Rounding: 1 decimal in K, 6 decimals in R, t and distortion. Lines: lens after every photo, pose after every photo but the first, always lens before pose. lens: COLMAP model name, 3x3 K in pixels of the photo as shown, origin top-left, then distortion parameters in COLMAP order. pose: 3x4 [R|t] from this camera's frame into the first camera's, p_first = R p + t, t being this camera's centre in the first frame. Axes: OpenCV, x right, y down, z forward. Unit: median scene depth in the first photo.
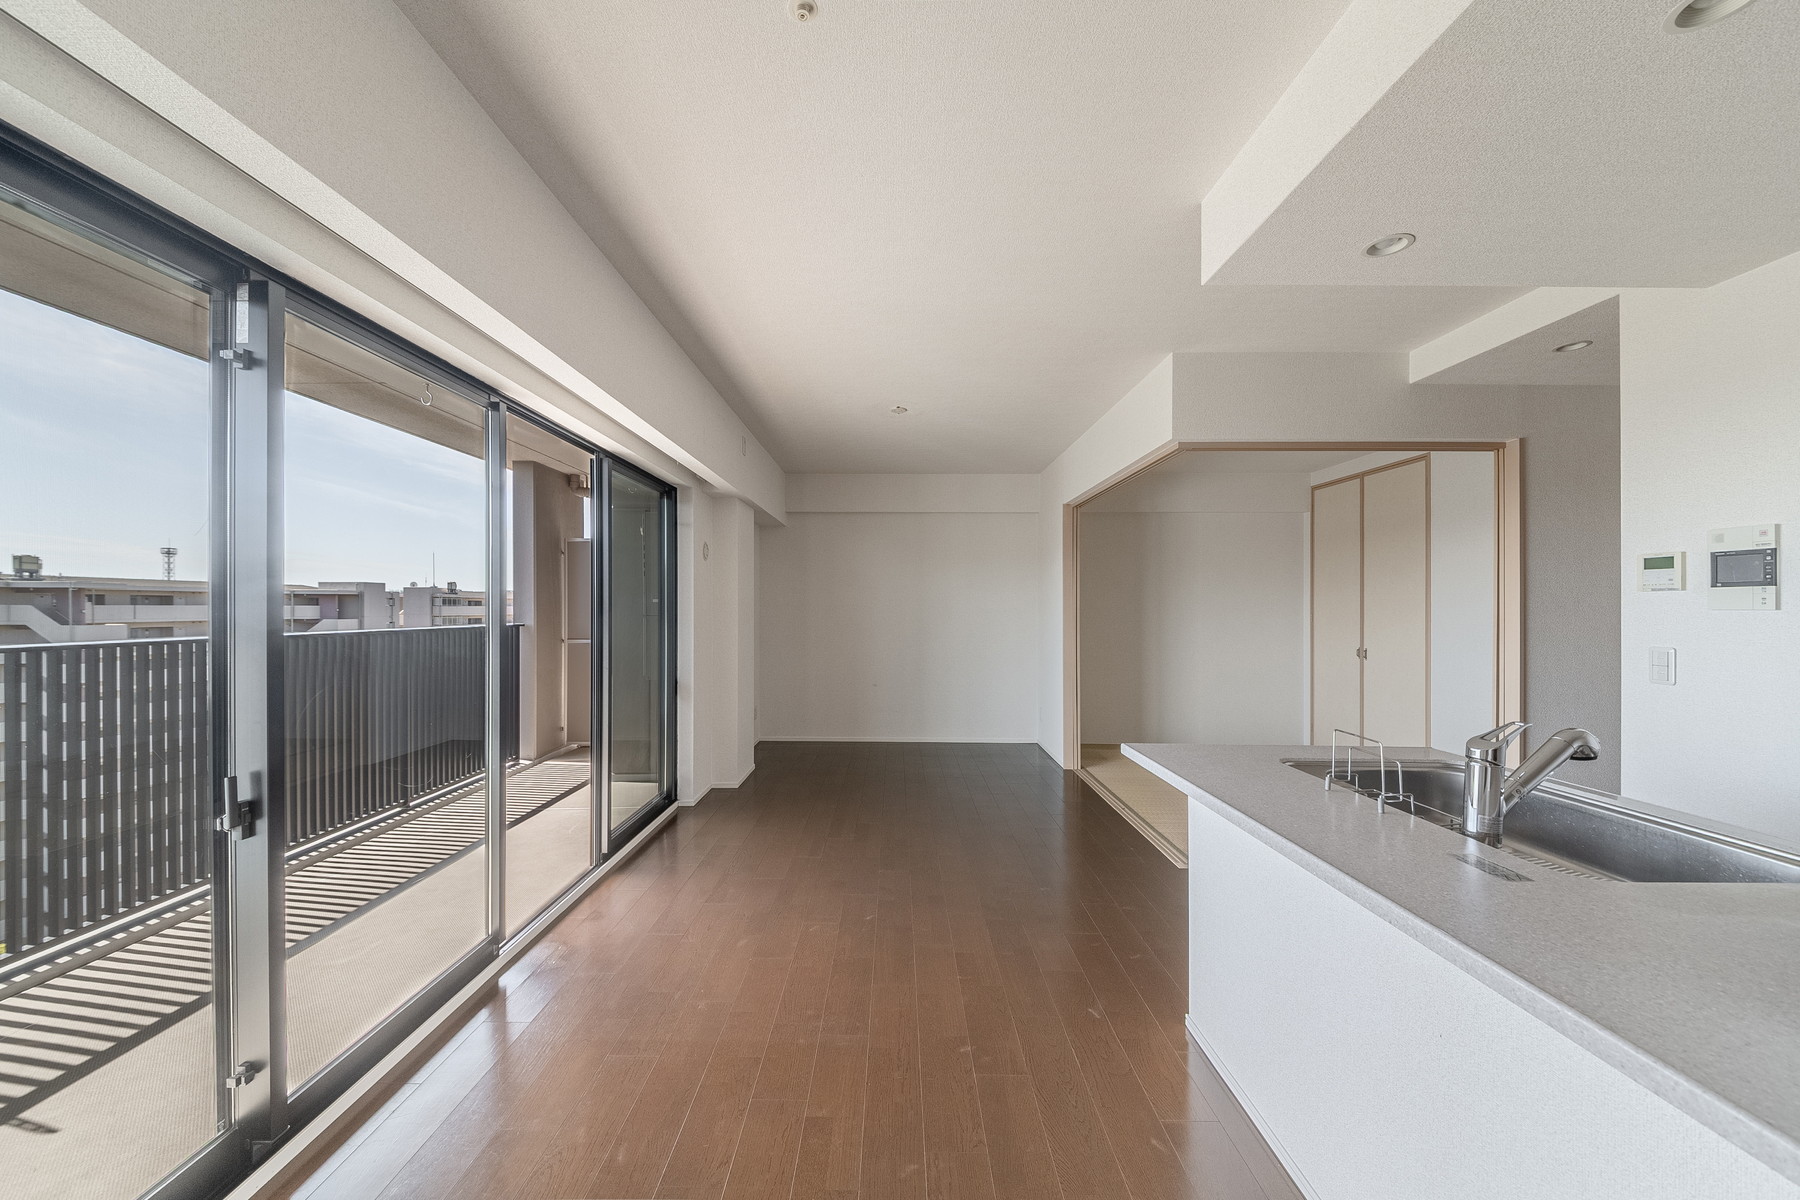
lens RADIAL K [[654.7, 0, 899.4], [0, 654.7, 611.1], [0, 0, 1]] dist [0.045369, -0.017281]
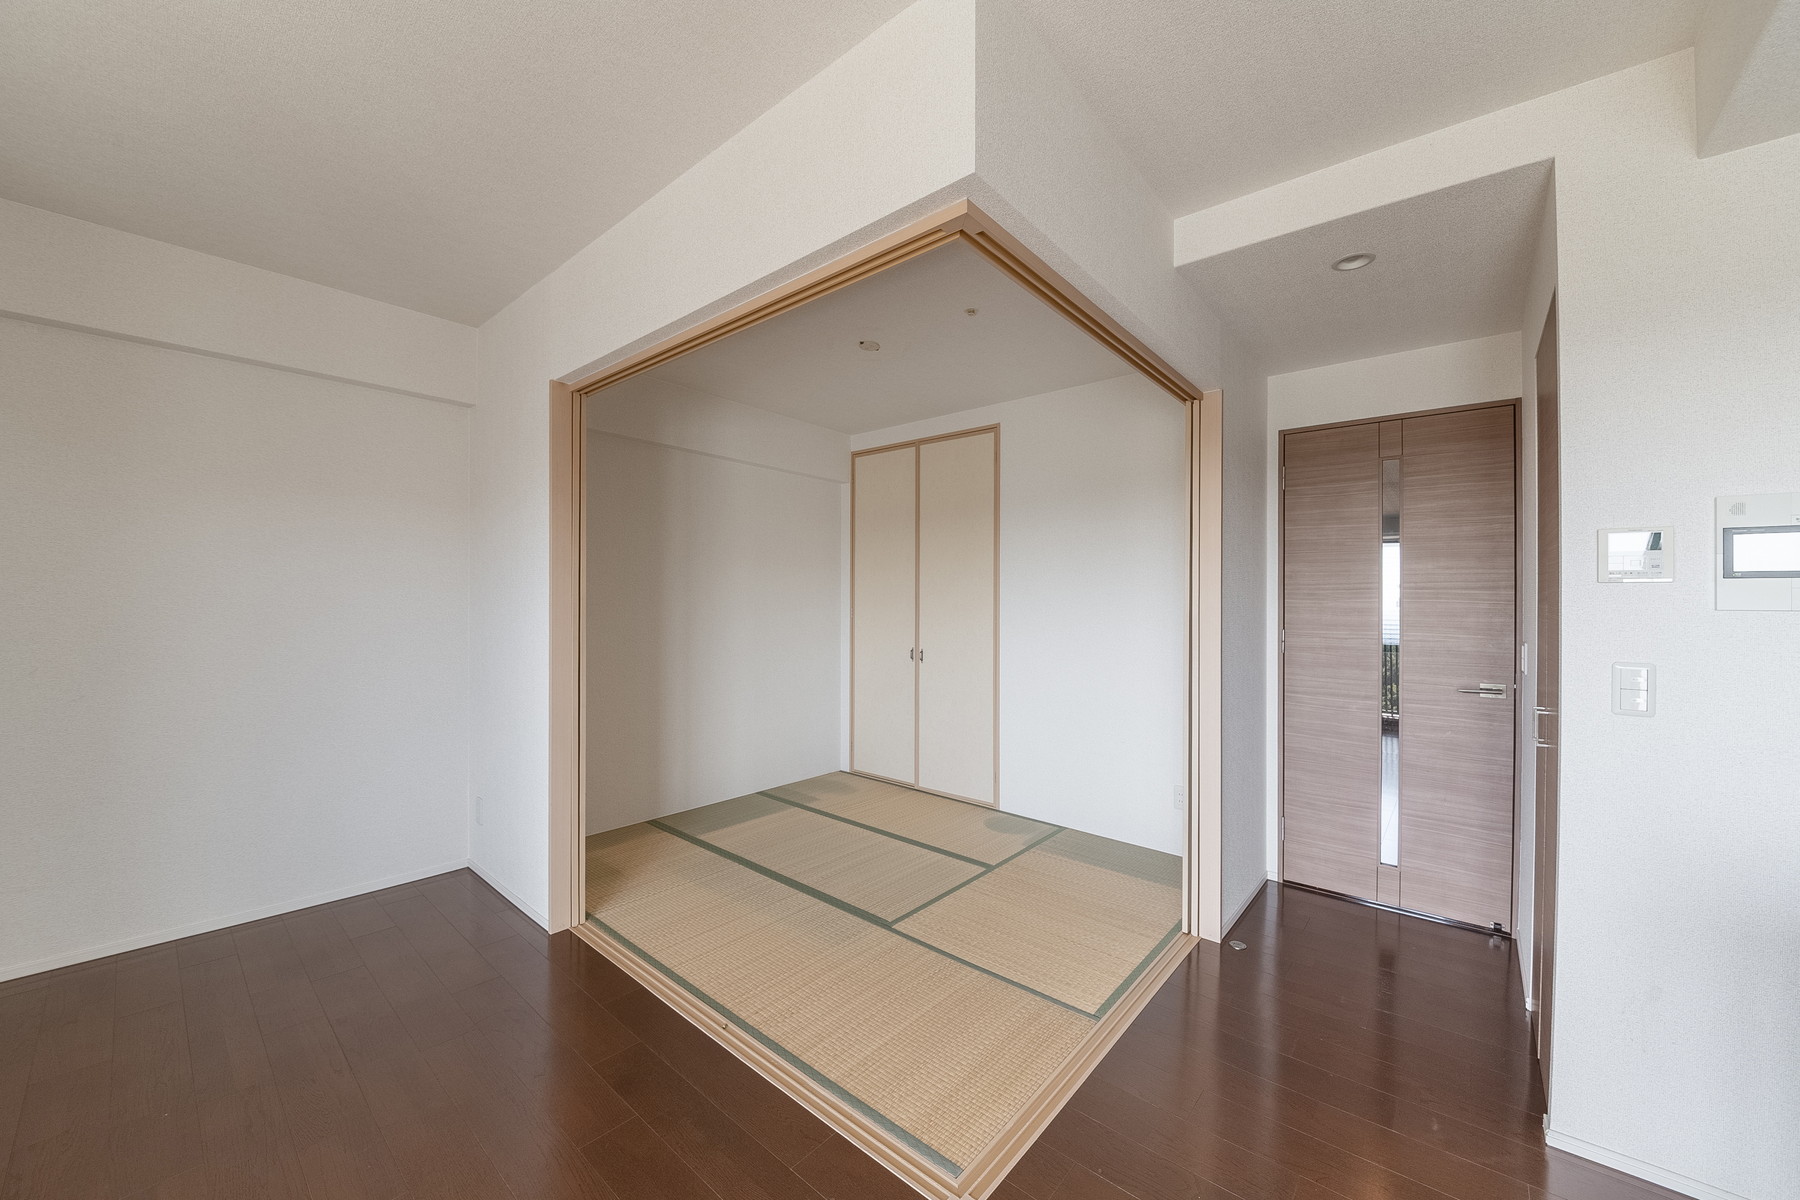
lens RADIAL K [[654.7, 0, 899.4], [0, 654.7, 611.1], [0, 0, 1]] dist [0.045369, -0.017281]
pose [[0.642675, -0.009123, 0.766085, 0.039241], [-0.001503, 0.999912, 0.013168, -0.003058], [-0.766138, -0.009614, 0.642605, 0.436318]]
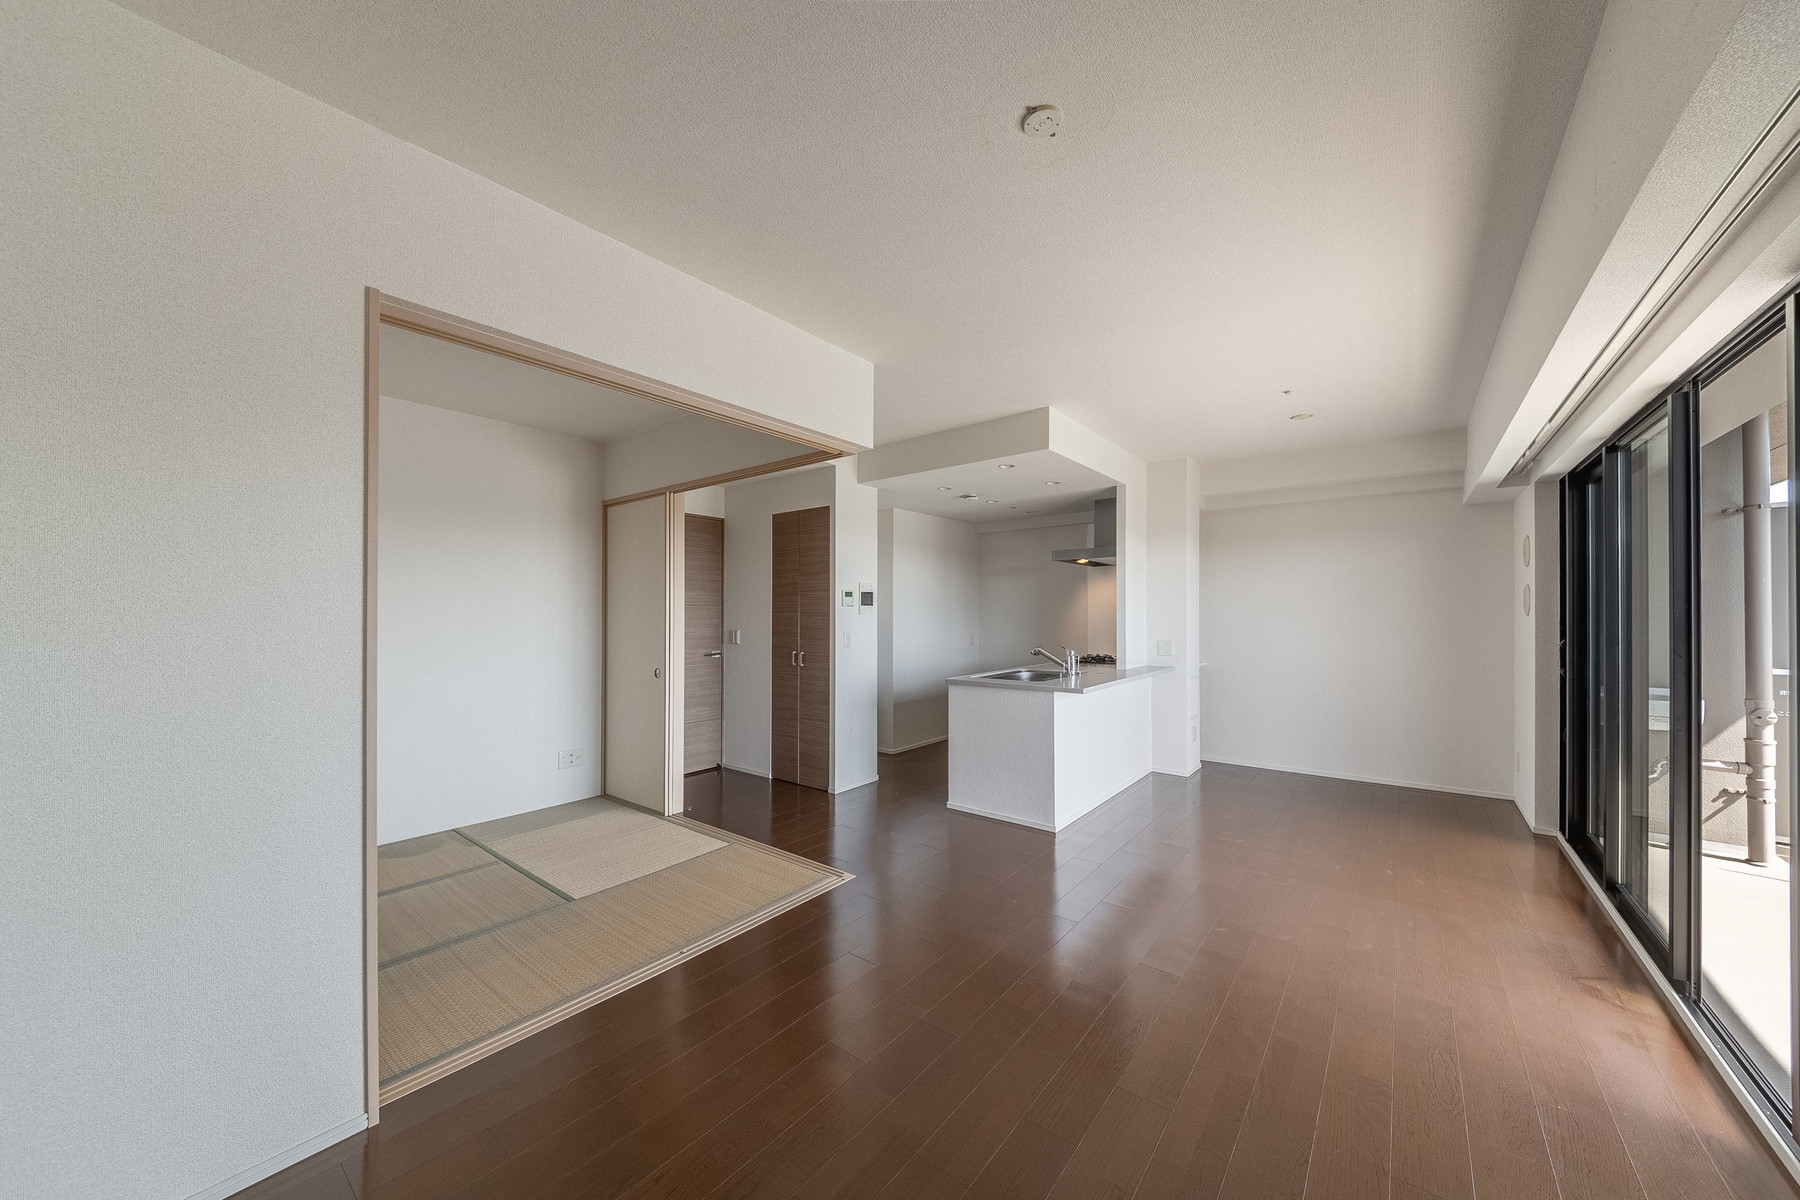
lens RADIAL K [[654.7, 0, 899.4], [0, 654.7, 611.1], [0, 0, 1]] dist [0.045369, -0.017281]
pose [[-0.792086, -0.002741, 0.610403, -0.067786], [-0.003877, 0.999992, -0.000540, -0.004636], [-0.610397, -0.002794, -0.792091, 0.774460]]
